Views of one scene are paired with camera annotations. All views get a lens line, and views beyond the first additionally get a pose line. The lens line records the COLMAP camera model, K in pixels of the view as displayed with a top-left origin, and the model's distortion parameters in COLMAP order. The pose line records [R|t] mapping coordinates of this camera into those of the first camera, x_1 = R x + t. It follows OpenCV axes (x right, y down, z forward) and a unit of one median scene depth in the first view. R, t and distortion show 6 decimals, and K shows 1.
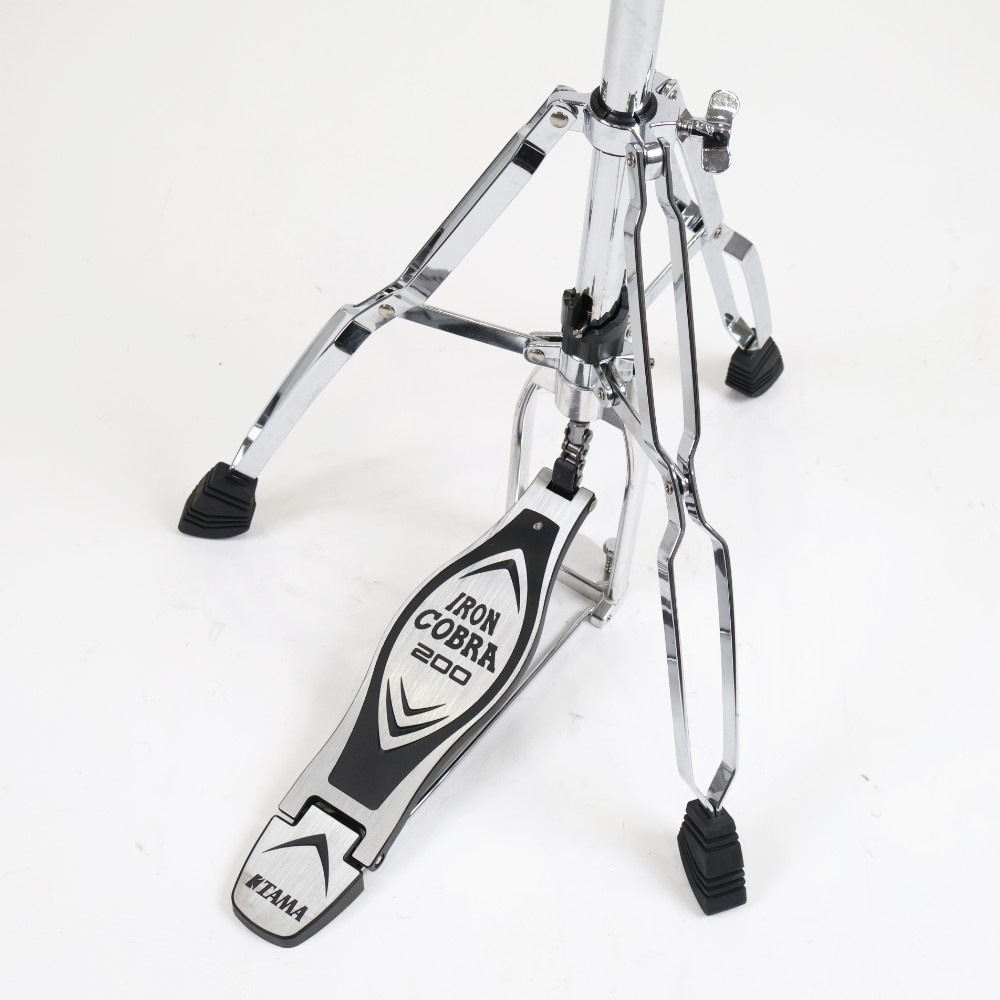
lens RADIAL K [[1643.8, 0, 500.0], [0, 1643.8, 500.0], [0, 0, 1]] dist [0.009224, 0.020433]
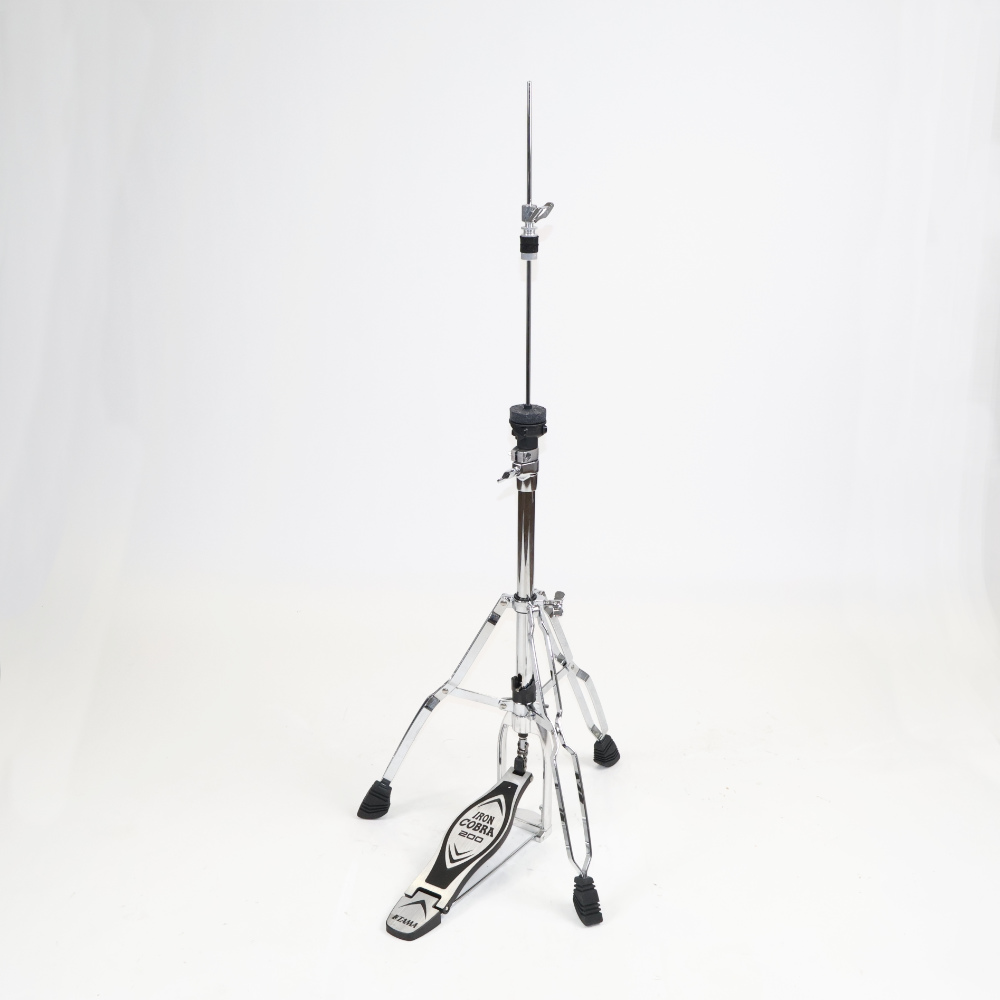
lens RADIAL K [[1295.1, 0, 500.0], [0, 1295.1, 500.0], [0, 0, 1]] dist [-0.000890, 0.001061]
pose [[0.998684, -0.051234, -0.002273, 0.036439], [0.042668, 0.854656, -0.517438, 0.662073], [0.028453, 0.516660, 0.855718, -0.879010]]
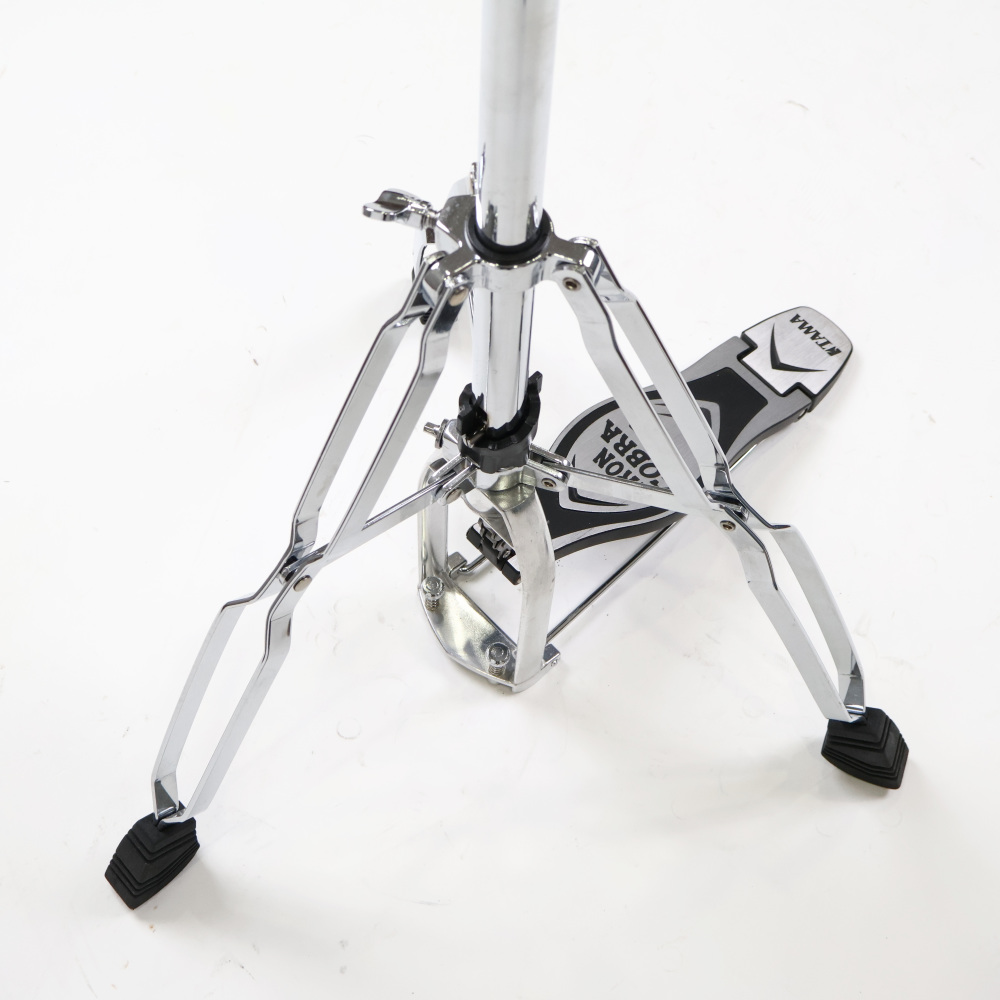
lens RADIAL K [[1643.8, 0, 500.0], [0, 1643.8, 500.0], [0, 0, 1]] dist [0.009224, 0.020433]
pose [[-0.974063, -0.225068, 0.023366, 0.025916], [0.109649, -0.379157, 0.918813, -0.842780], [-0.197936, 0.897544, 0.394001, 0.654256]]
